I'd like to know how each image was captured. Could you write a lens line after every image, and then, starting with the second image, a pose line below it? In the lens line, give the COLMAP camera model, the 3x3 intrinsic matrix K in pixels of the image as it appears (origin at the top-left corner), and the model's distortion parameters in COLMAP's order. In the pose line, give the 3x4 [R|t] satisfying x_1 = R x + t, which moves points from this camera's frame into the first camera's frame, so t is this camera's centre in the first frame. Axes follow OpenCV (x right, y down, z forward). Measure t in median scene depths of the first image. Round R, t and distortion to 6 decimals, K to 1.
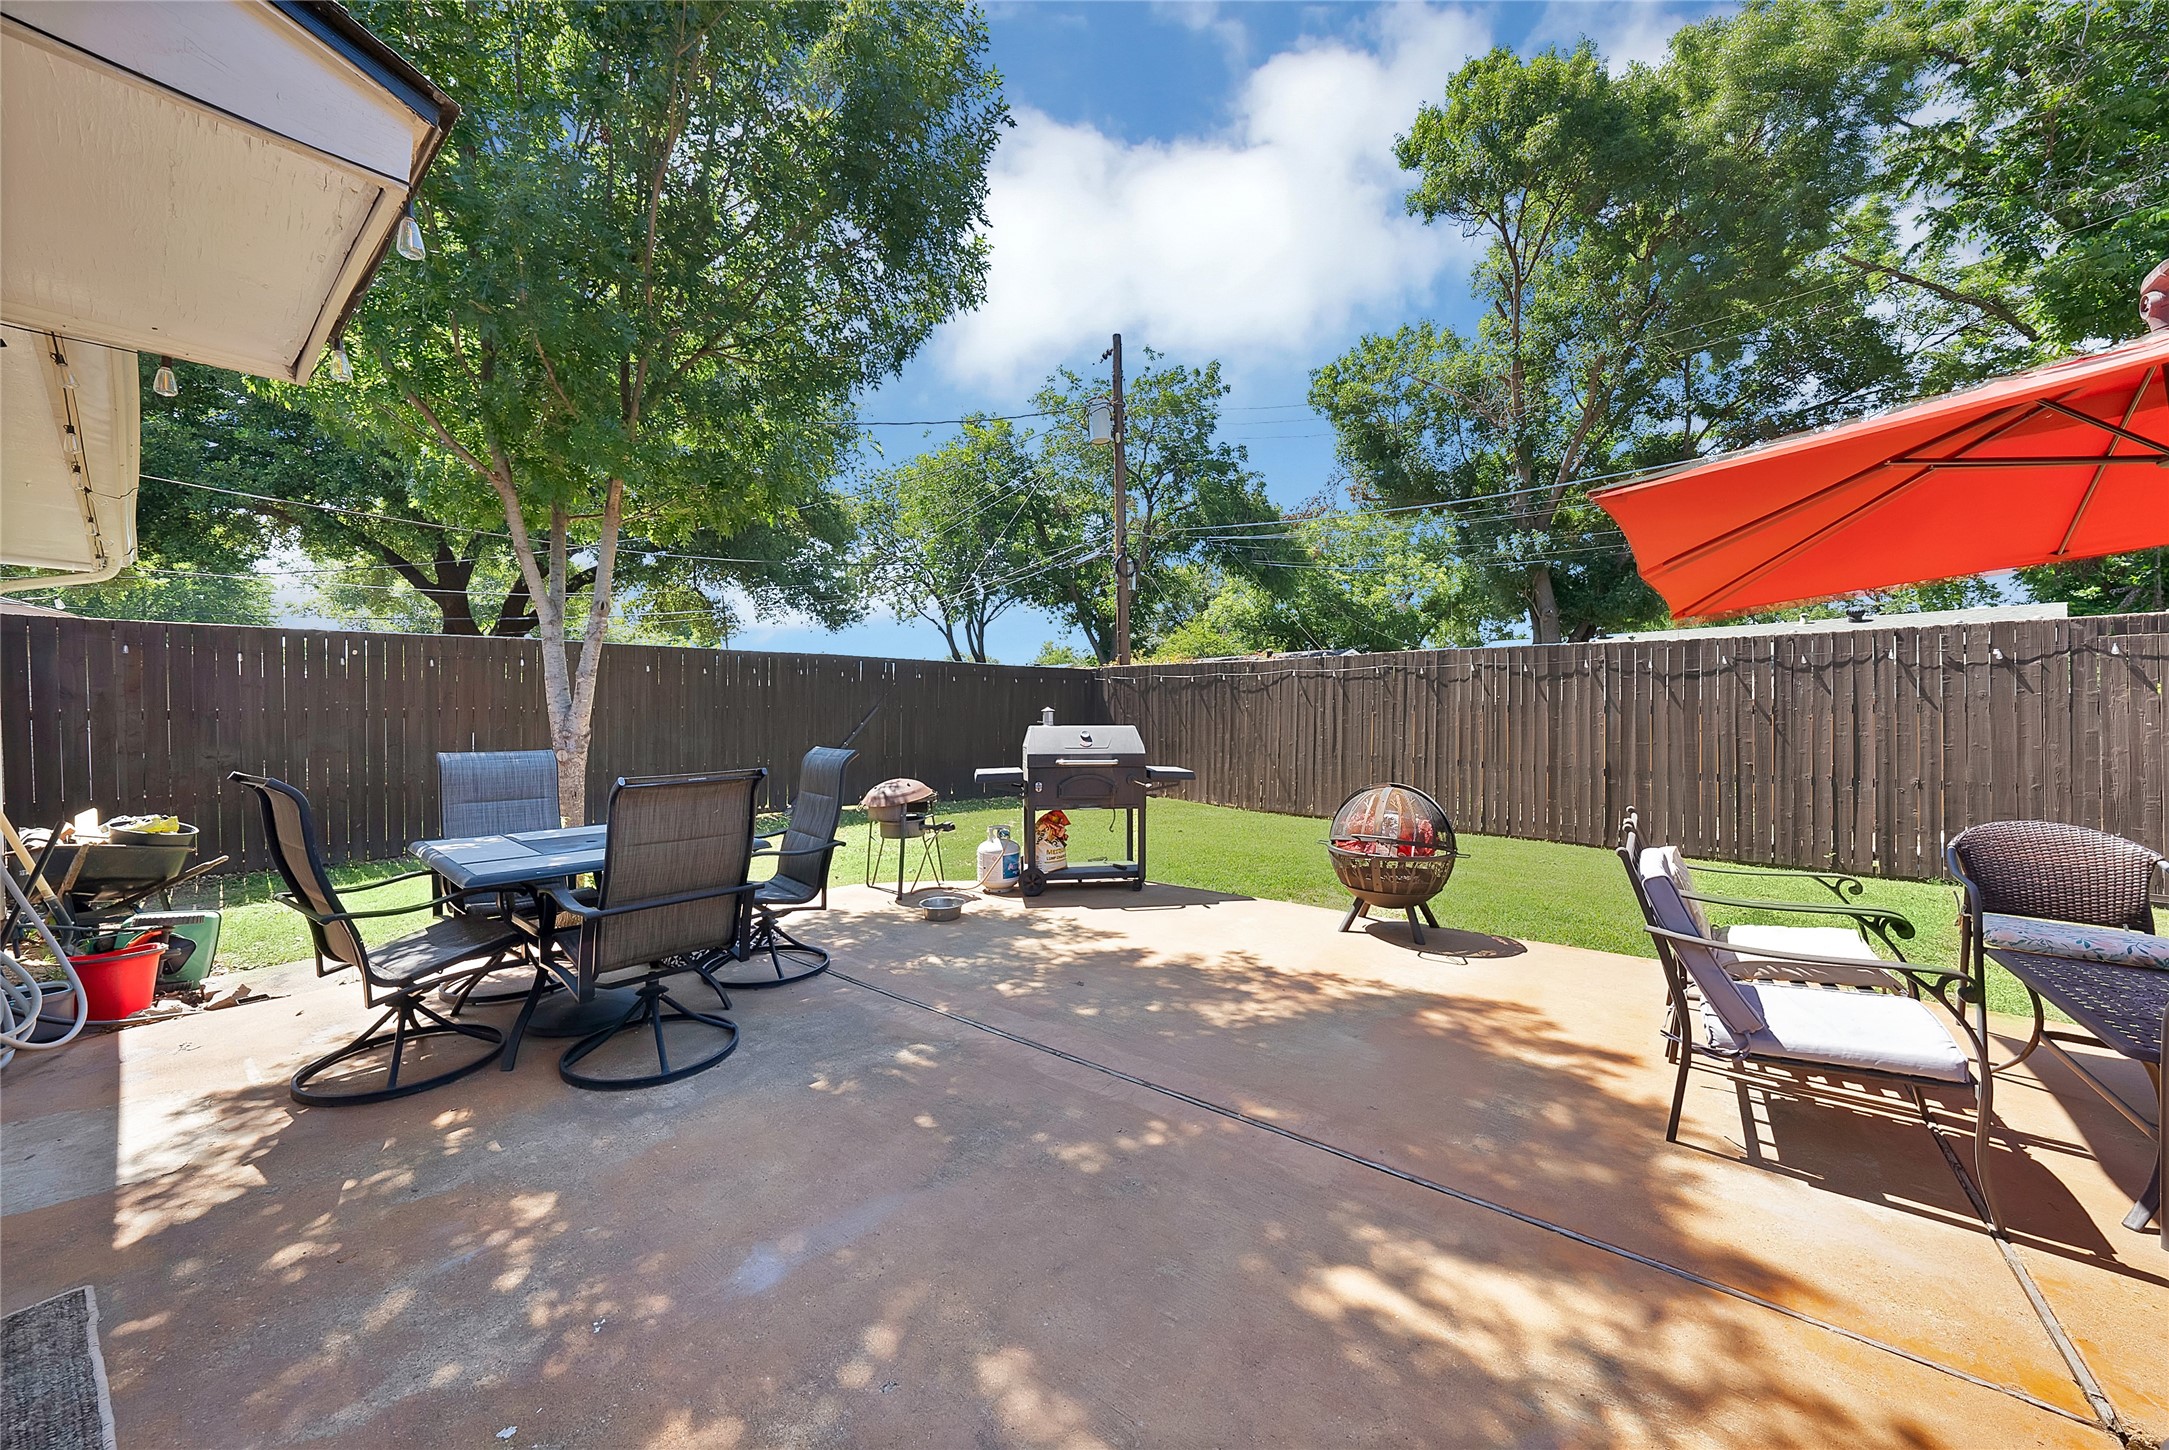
lens RADIAL K [[770.9, 0, 1081.4], [0, 770.9, 713.7], [0, 0, 1]] dist [-0.024458, 0.004583]
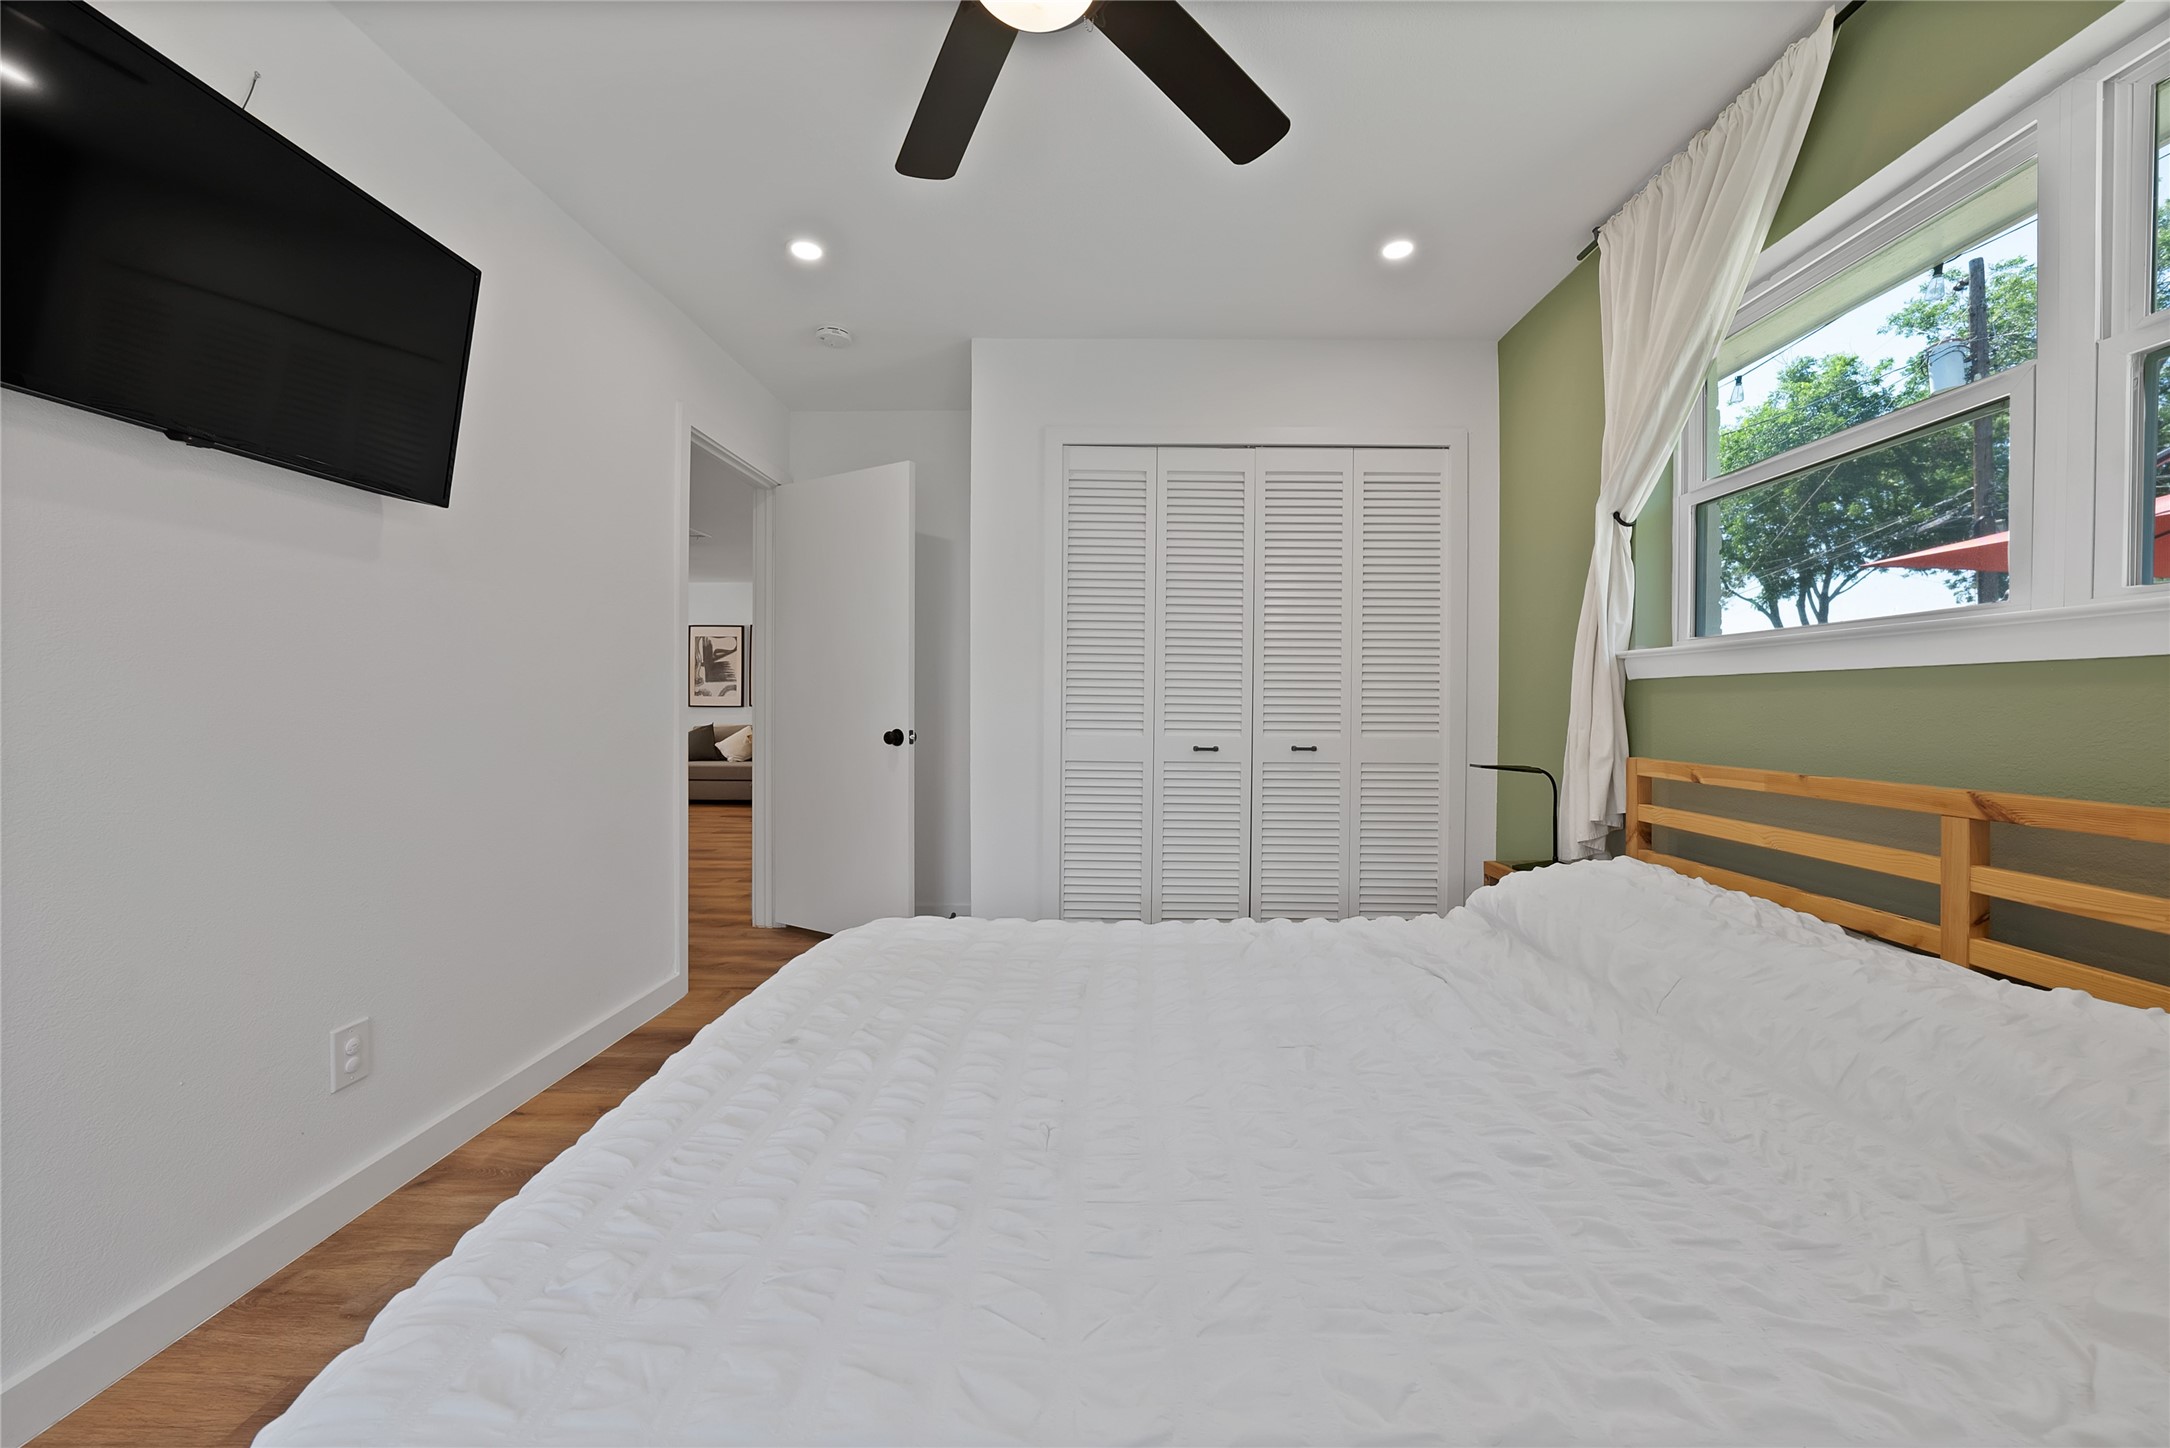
lens RADIAL K [[771.3, 0, 1081.9], [0, 771.3, 712.7], [0, 0, 1]] dist [-0.024458, 0.004583]
pose [[0.589858, 0.013437, -0.807395, 0.136904], [-0.007907, 0.999910, 0.010865, 0.012431], [0.807468, -0.000025, 0.589911, -0.302222]]
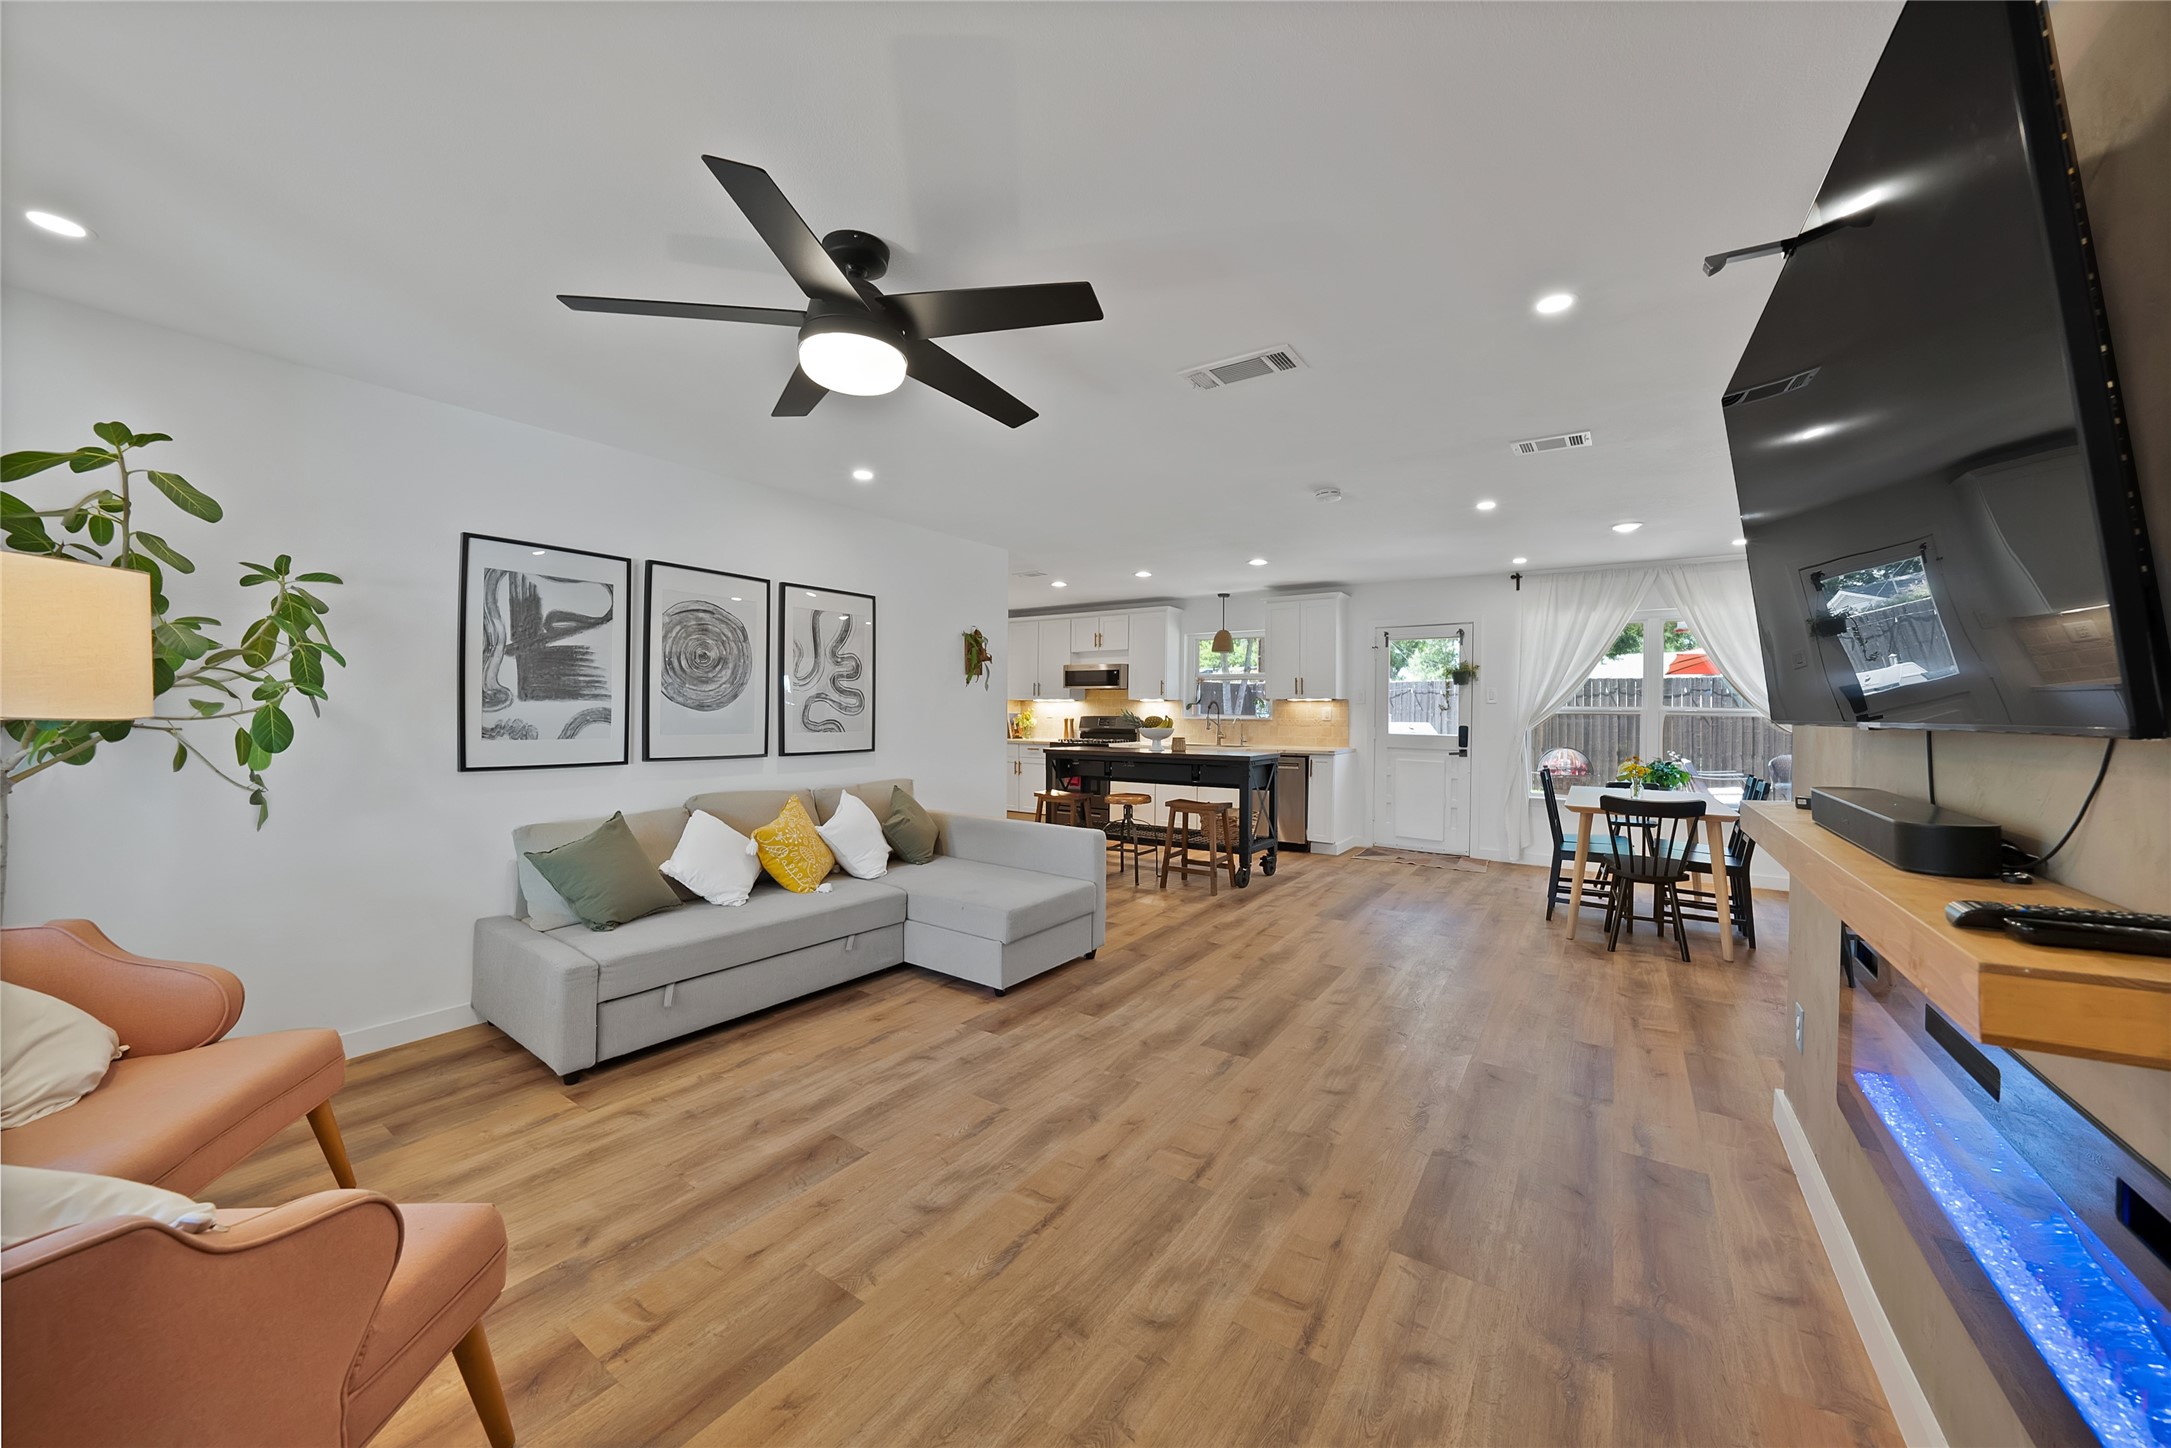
lens RADIAL K [[771.6, 0, 1082.4], [0, 771.6, 712.7], [0, 0, 1]] dist [-0.024458, 0.004583]
pose [[0.998512, 0.011312, 0.053349, -0.387077], [-0.011328, 0.999936, 0.000006, -0.001222], [-0.053346, -0.000611, 0.998576, -0.409174]]
